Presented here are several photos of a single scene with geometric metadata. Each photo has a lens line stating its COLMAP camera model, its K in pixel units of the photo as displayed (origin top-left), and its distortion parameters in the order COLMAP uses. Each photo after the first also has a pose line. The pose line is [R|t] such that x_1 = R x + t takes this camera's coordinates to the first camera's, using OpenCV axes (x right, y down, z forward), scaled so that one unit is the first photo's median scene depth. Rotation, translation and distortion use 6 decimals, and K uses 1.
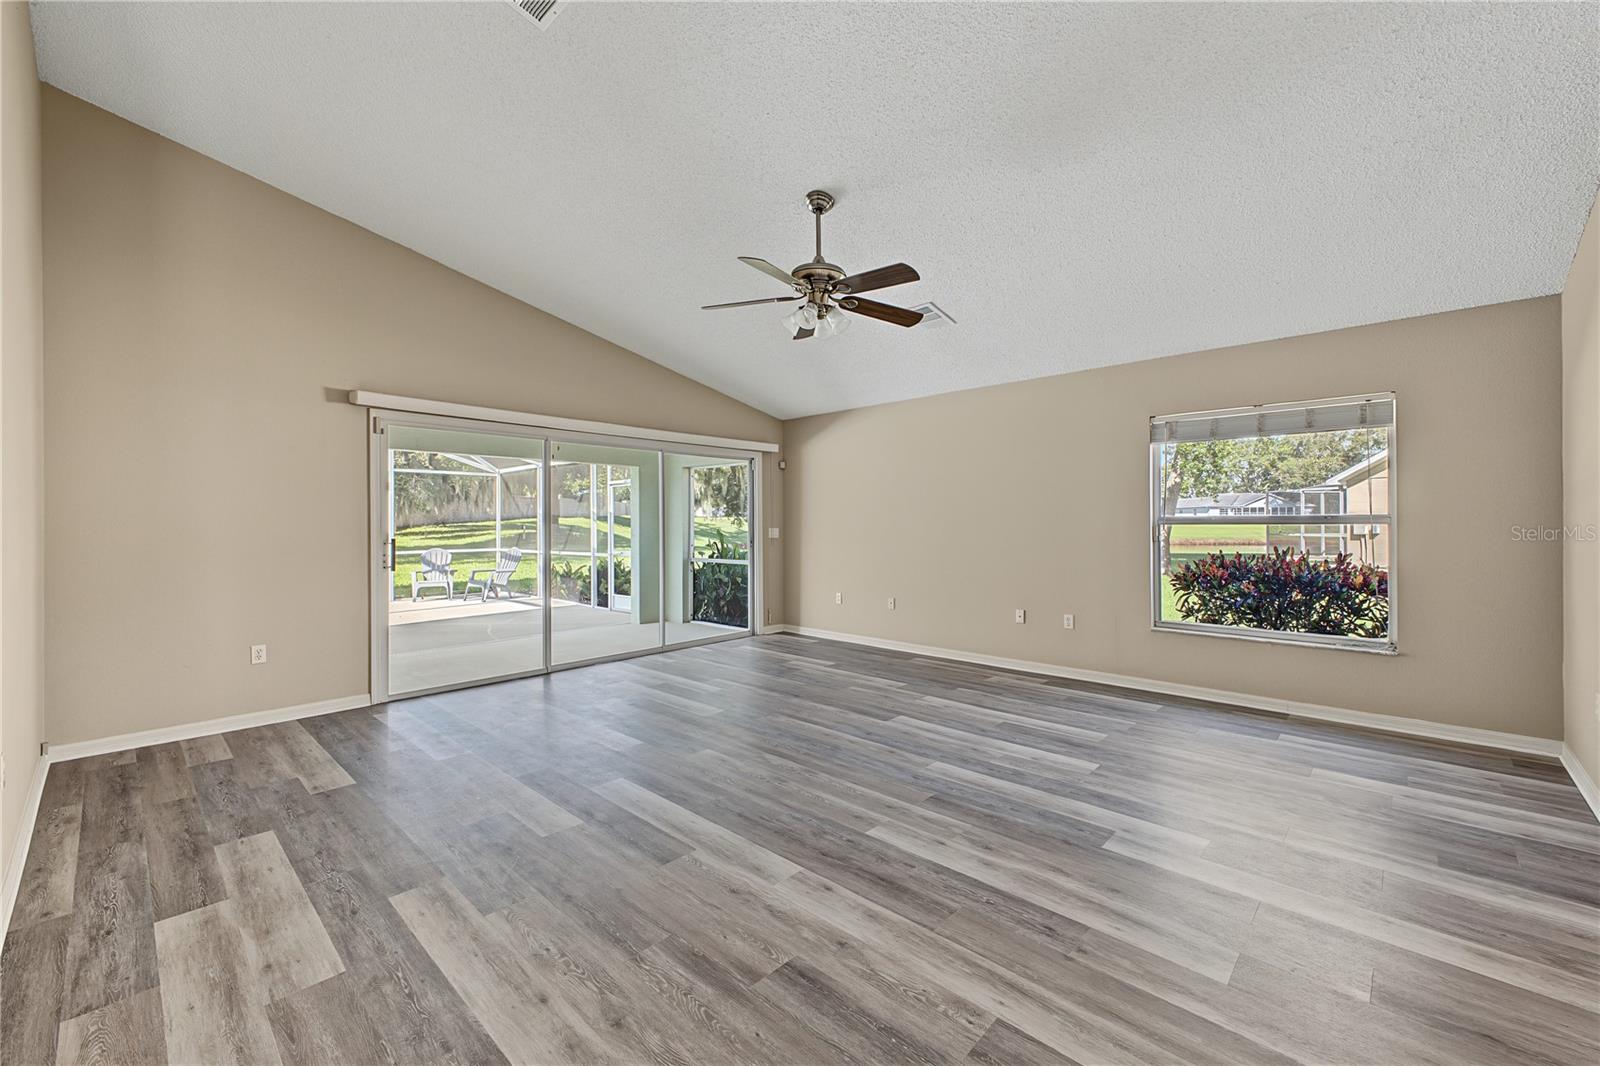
lens RADIAL K [[645.2, 0, 802.9], [0, 645.2, 526.6], [0, 0, 1]] dist [0.012627, -0.000561]
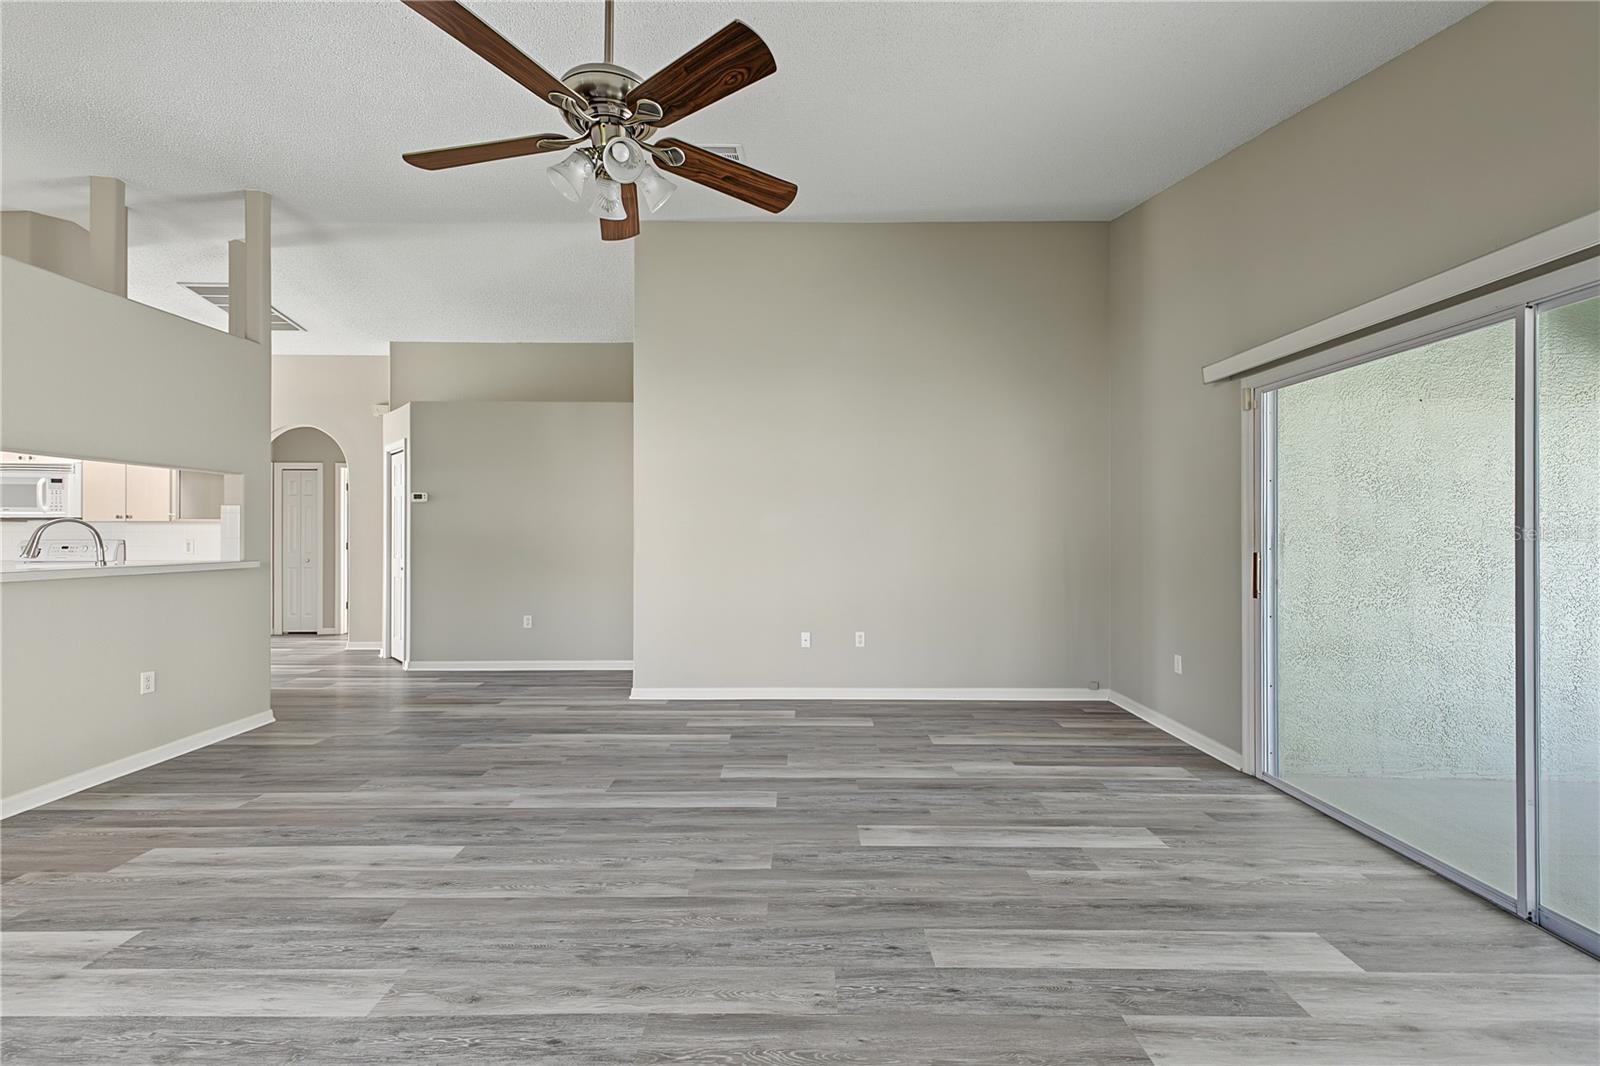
lens RADIAL K [[645.2, 0, 804.1], [0, 645.2, 531.7], [0, 0, 1]] dist [0.012627, -0.000561]
pose [[-0.728536, 0.003046, -0.685001, 0.378432], [0.000354, 0.999992, 0.004070, -0.014027], [0.685008, 0.002723, -0.728531, 1.974944]]
